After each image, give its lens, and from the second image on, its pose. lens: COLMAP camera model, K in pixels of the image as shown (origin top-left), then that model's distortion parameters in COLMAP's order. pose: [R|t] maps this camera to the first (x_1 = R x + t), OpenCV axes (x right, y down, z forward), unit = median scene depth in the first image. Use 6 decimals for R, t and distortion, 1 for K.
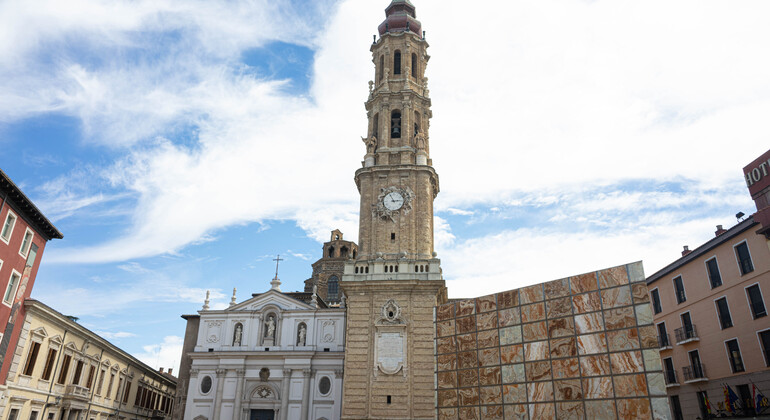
lens RADIAL K [[535.7, 0, 384.1], [0, 535.7, 218.0], [0, 0, 1]] dist [-0.003820, 0.007227]
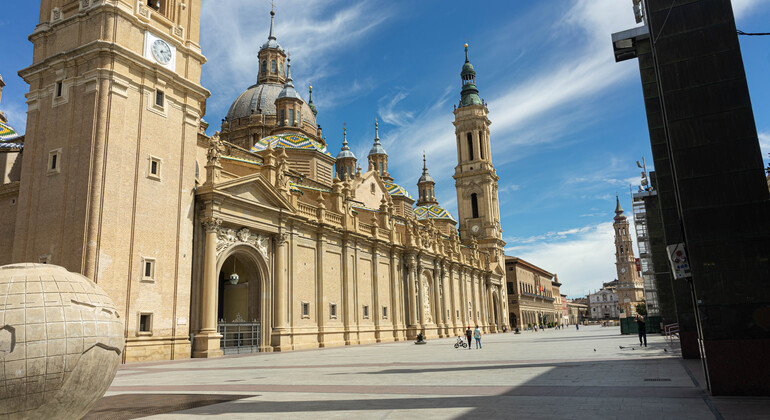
lens RADIAL K [[535.7, 0, 384.1], [0, 535.7, 218.0], [0, 0, 1]] dist [-0.003820, 0.007227]
pose [[0.739901, -0.180348, -0.648090, 1.546773], [0.316793, 0.943296, 0.099175, -1.550180], [0.593455, -0.278690, 0.755078, -3.556421]]
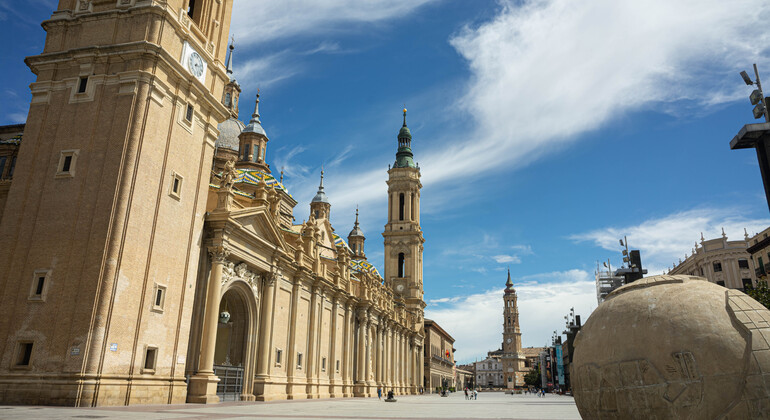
lens RADIAL K [[535.7, 0, 384.1], [0, 535.7, 218.0], [0, 0, 1]] dist [-0.003820, 0.007227]
pose [[0.875343, -0.146310, -0.460833, 1.411332], [0.191573, 0.980061, 0.052729, -1.581007], [0.443930, -0.134439, 0.885919, -3.632966]]
